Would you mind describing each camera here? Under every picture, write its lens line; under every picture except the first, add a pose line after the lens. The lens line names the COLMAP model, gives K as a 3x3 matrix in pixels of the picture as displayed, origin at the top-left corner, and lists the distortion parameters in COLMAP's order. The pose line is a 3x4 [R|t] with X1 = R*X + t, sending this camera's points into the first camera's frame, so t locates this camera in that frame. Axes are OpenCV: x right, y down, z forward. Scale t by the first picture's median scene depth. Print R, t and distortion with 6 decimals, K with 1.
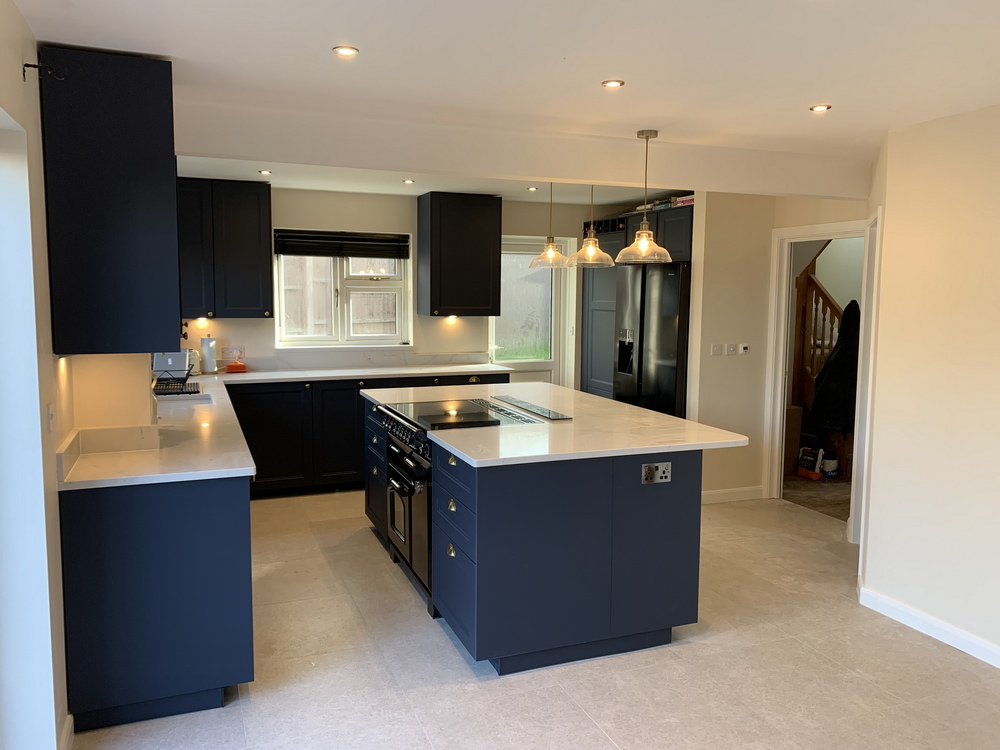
lens RADIAL K [[761.4, 0, 488.1], [0, 761.4, 370.5], [0, 0, 1]] dist [0.082981, -0.125894]
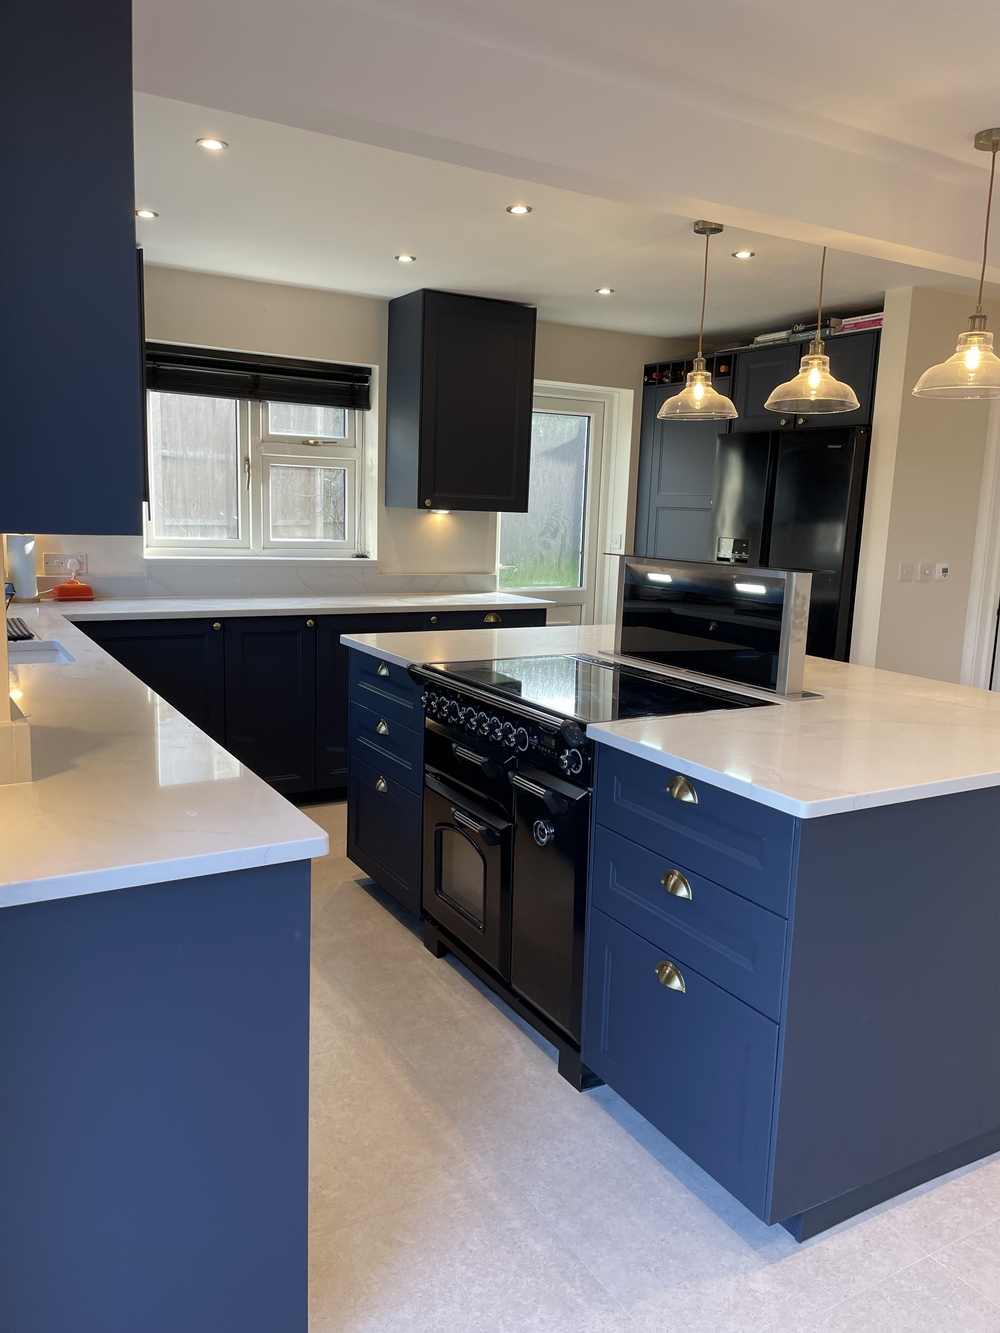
lens RADIAL K [[1000.9, 0, 501.7], [0, 1000.9, 674.6], [0, 0, 1]] dist [0.078984, -0.089848]
pose [[0.987201, 0.000546, 0.159480, -0.160335], [-0.011298, 0.997721, 0.066524, 0.004638], [-0.159080, -0.067474, 0.984957, 0.261340]]
